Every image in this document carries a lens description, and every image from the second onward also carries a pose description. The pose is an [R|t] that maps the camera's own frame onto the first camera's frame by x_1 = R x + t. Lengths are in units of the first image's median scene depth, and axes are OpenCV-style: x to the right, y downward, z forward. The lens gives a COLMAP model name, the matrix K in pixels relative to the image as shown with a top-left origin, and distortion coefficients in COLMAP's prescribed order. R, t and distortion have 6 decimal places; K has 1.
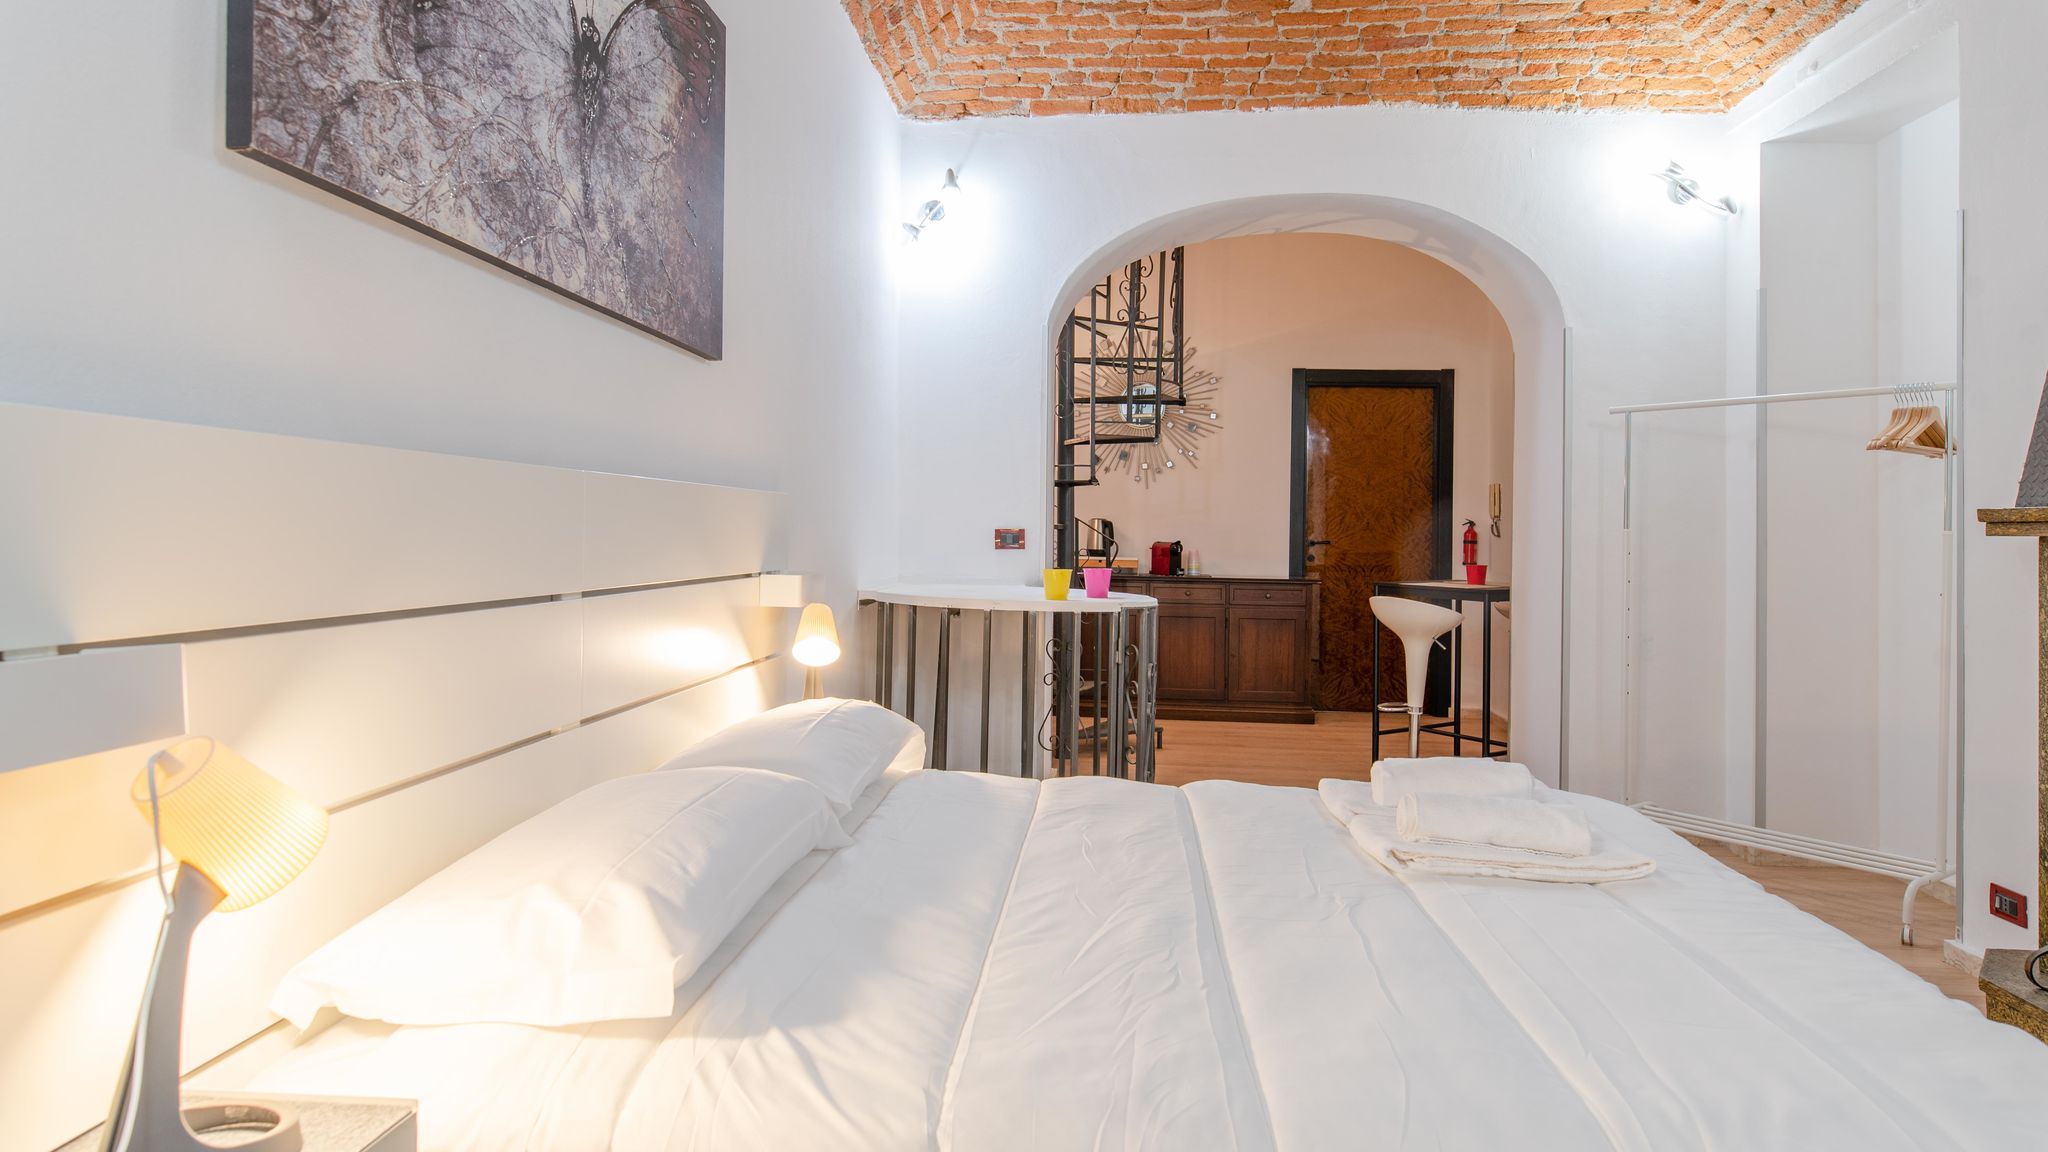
lens RADIAL K [[1252.2, 0, 987.2], [0, 1252.2, 517.9], [0, 0, 1]] dist [0.032278, -0.000525]
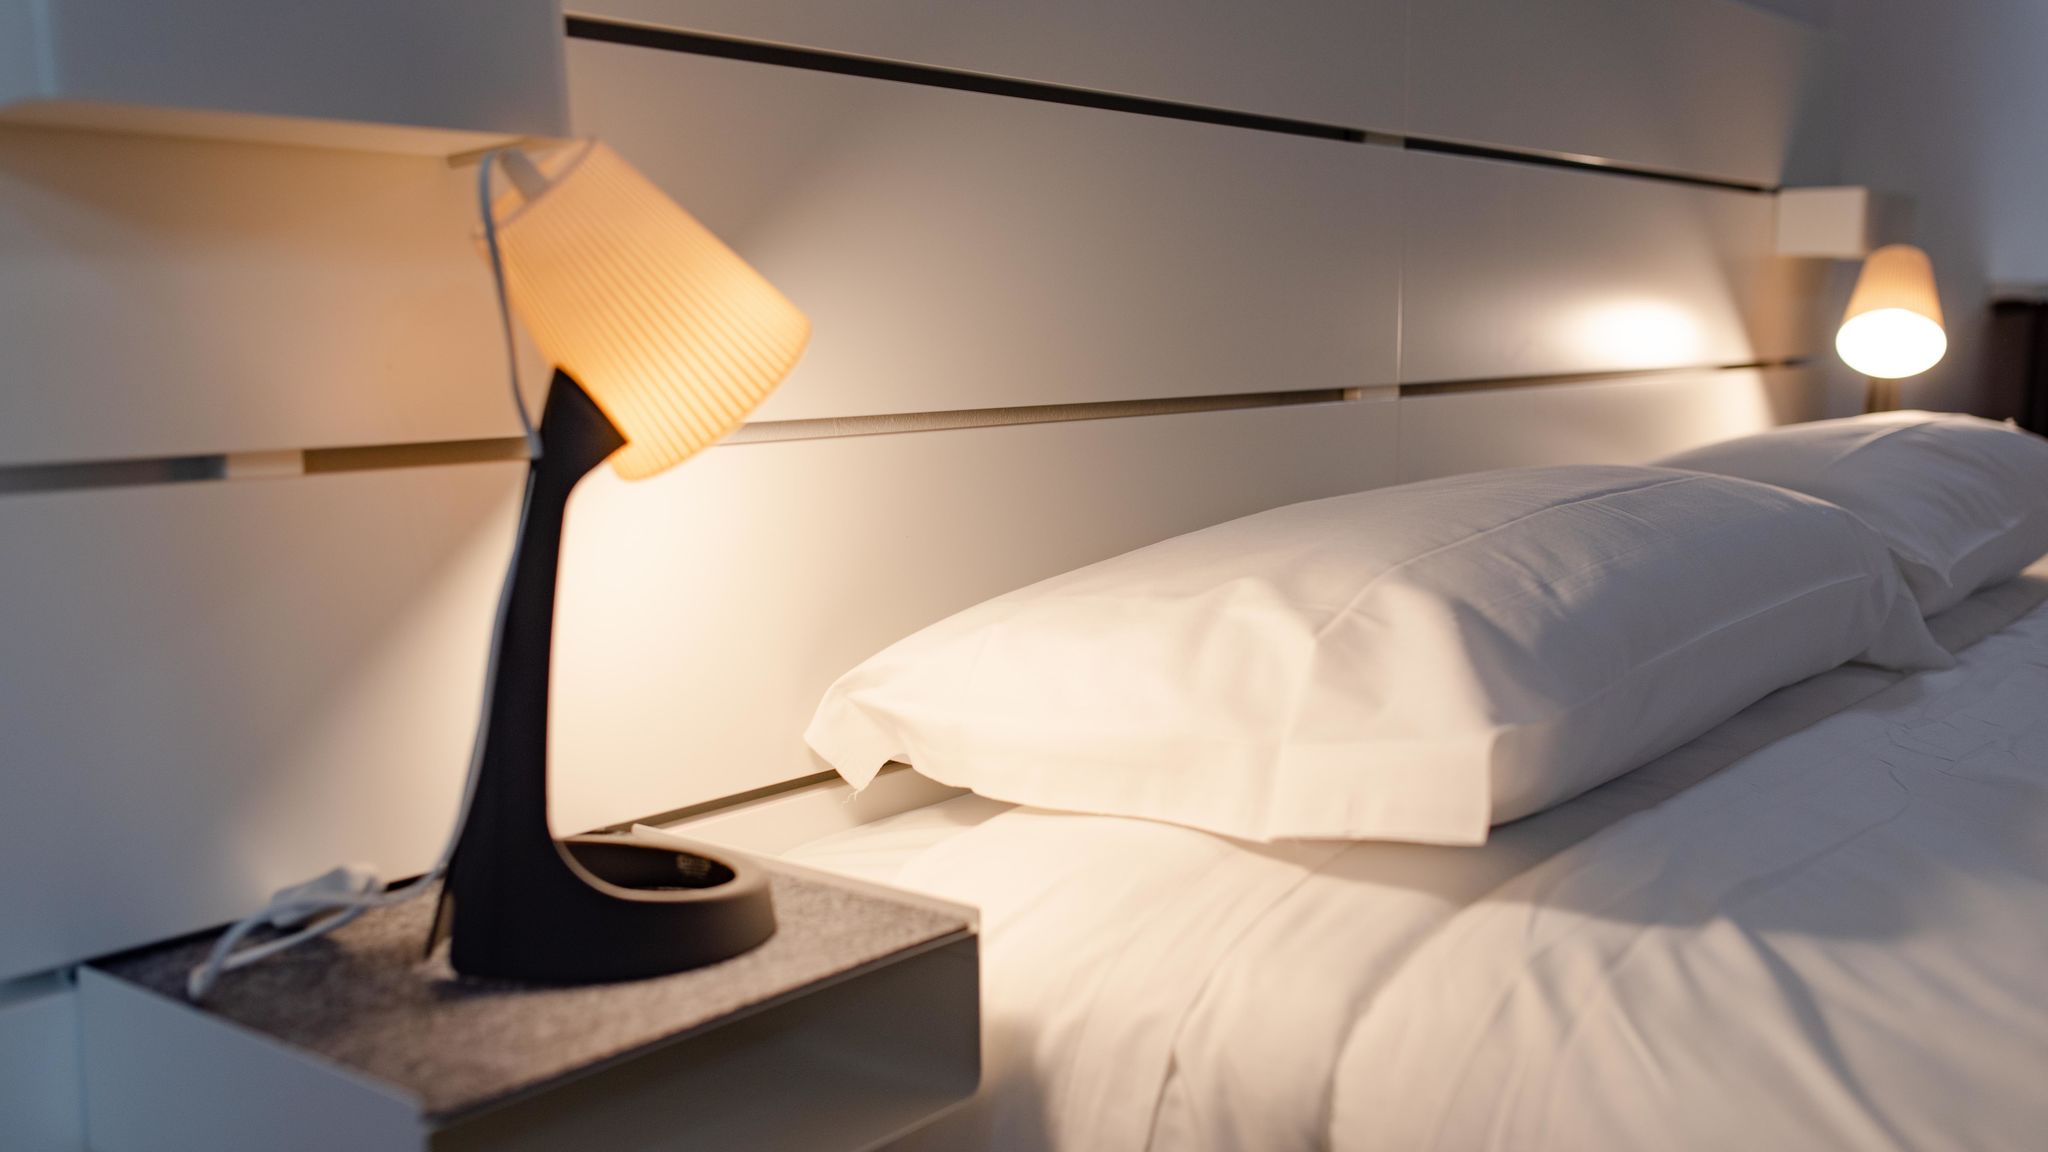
lens RADIAL K [[1964.0, 0, 1013.1], [0, 1964.0, 582.4], [0, 0, 1]] dist [0.000359, 0.011166]
pose [[0.847281, 0.071642, -0.526291, -0.022275], [0.003467, 0.990095, 0.140359, 0.138226], [0.531133, -0.120748, 0.838640, 0.231355]]
